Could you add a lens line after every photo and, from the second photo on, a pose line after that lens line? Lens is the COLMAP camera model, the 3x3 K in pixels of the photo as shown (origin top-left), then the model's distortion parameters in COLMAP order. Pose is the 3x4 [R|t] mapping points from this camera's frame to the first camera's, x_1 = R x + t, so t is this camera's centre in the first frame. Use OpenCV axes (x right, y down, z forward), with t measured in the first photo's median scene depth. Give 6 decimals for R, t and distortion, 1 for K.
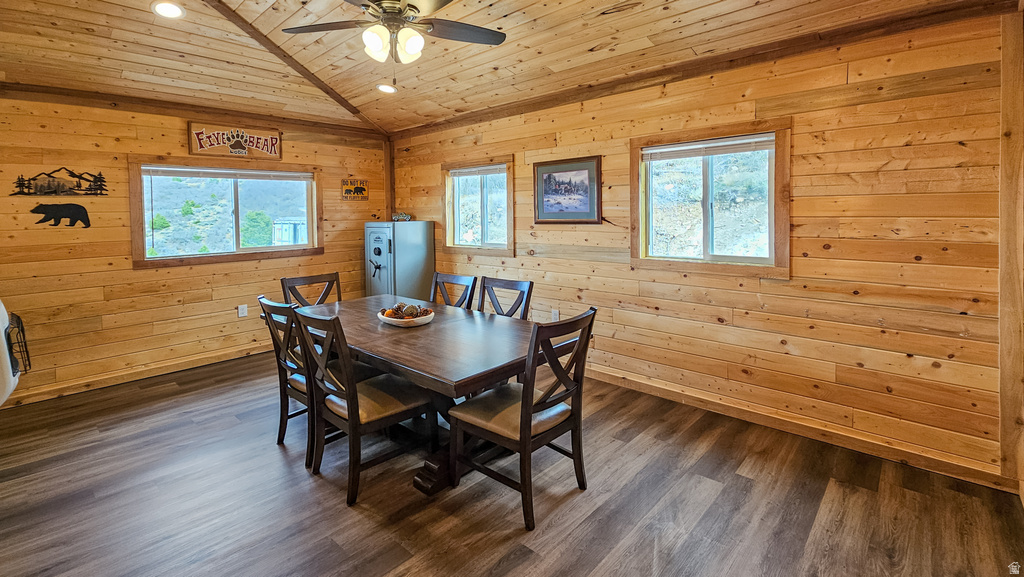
lens RADIAL K [[448.0, 0, 516.6], [0, 448.0, 278.8], [0, 0, 1]] dist [0.006818, -0.005090]
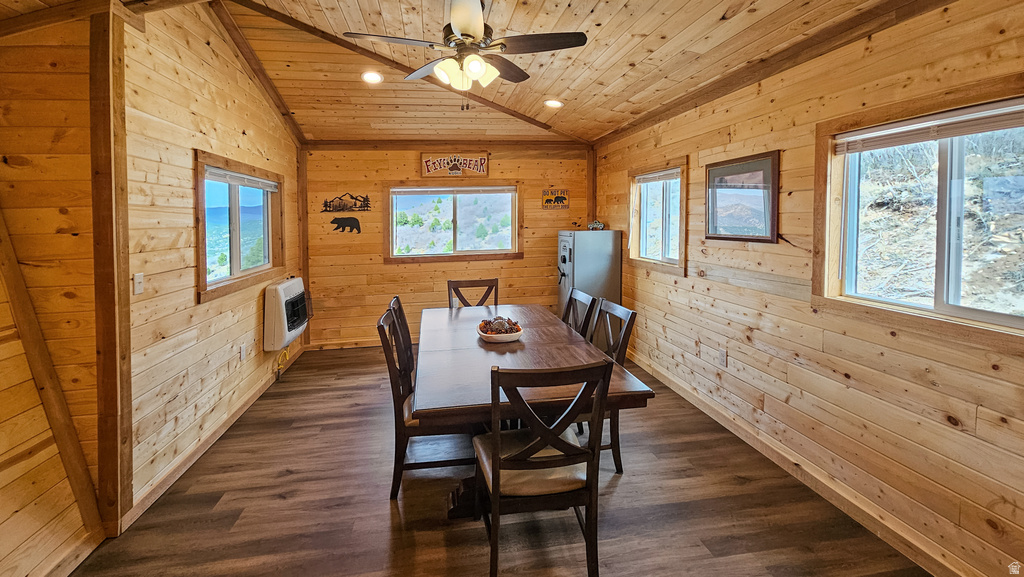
lens RADIAL K [[448.0, 0, 505.4], [0, 448.0, 262.5], [0, 0, 1]] dist [0.006818, -0.005090]
pose [[0.790221, 0.060531, -0.609825, 0.291421], [-0.082012, 0.996604, -0.007350, -0.050044], [0.607310, 0.055821, 0.792502, 0.156564]]
